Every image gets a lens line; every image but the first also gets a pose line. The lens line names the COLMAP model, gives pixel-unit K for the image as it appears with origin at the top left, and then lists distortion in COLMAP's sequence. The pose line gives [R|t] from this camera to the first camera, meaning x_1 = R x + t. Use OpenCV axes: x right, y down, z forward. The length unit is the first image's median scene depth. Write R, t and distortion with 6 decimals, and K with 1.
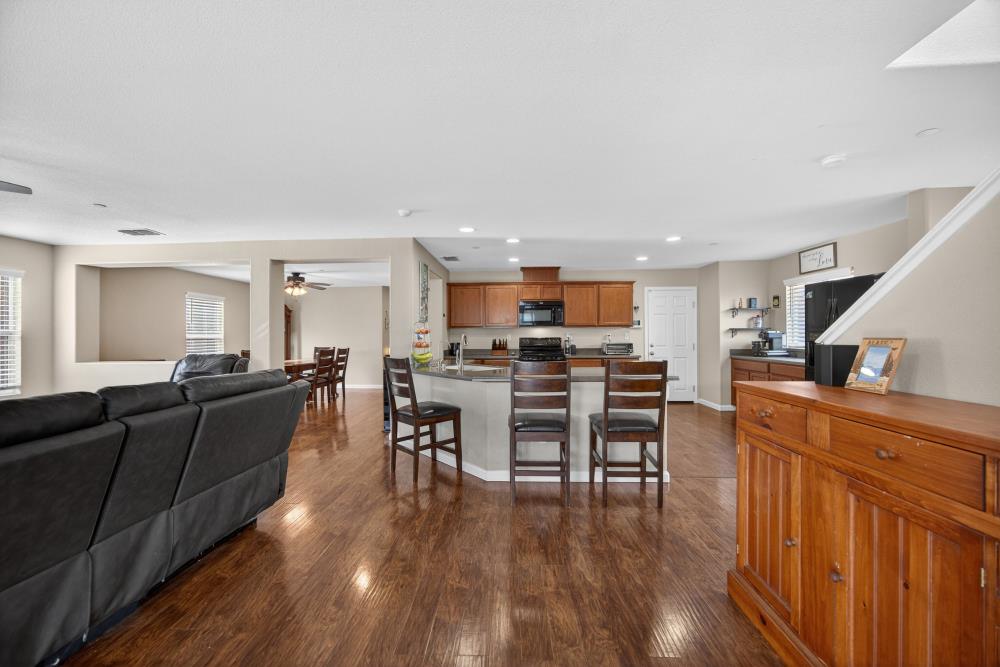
lens RADIAL K [[407.6, 0, 500.0], [0, 407.6, 333.5], [0, 0, 1]] dist [0.010330, 0.000047]
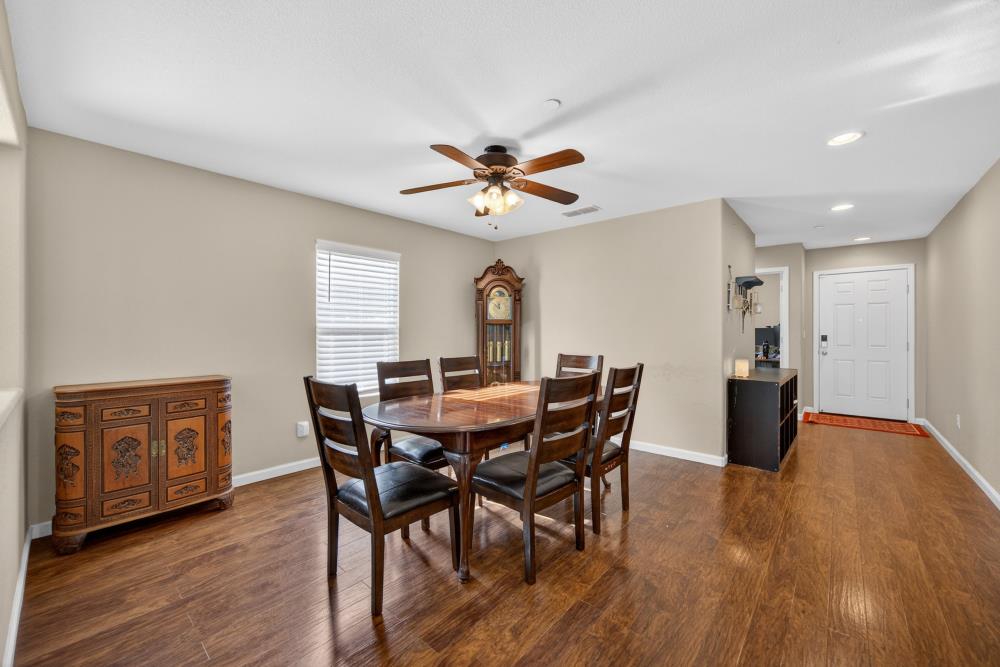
lens RADIAL K [[391.8, 0, 502.5], [0, 391.8, 332.2], [0, 0, 1]] dist [-0.006698, 0.000250]
pose [[0.782128, 0.012346, -0.622995, -0.265114], [-0.009346, 0.999924, 0.008084, 0.004820], [0.623048, -0.000500, 0.782184, 0.689870]]
